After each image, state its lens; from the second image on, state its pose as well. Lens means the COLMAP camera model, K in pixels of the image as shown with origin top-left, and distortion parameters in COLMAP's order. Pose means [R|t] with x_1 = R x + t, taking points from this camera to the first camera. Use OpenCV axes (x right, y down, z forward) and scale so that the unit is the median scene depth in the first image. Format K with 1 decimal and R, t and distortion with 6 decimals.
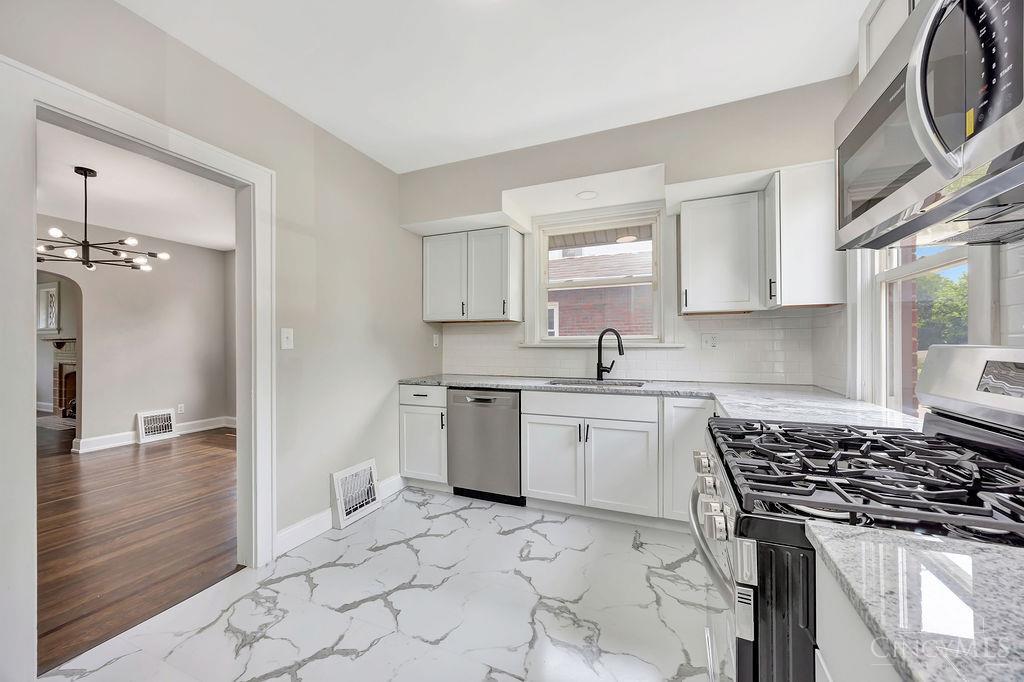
lens RADIAL K [[398.1, 0, 507.4], [0, 398.1, 343.2], [0, 0, 1]] dist [0.000775, 0.000213]
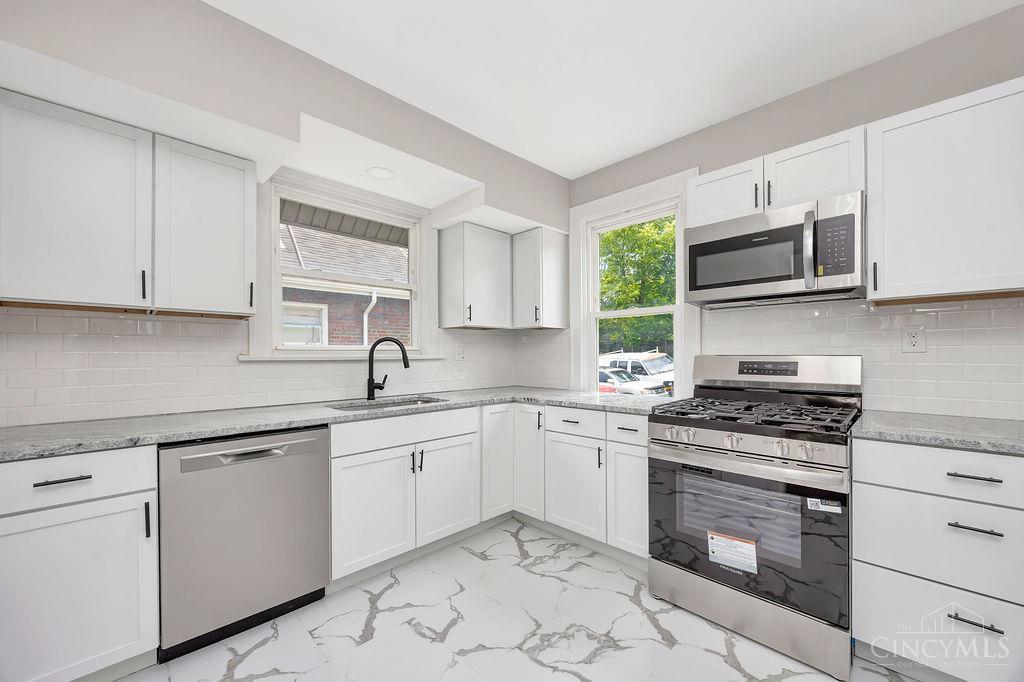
lens RADIAL K [[398.1, 0, 538.0], [0, 398.1, 352.1], [0, 0, 1]] dist [0.000775, 0.000213]
pose [[0.349931, 0.006825, 0.936751, -0.475661], [-0.003179, 0.999976, -0.006099, -0.001406], [-0.936770, -0.000843, 0.349944, 0.434467]]
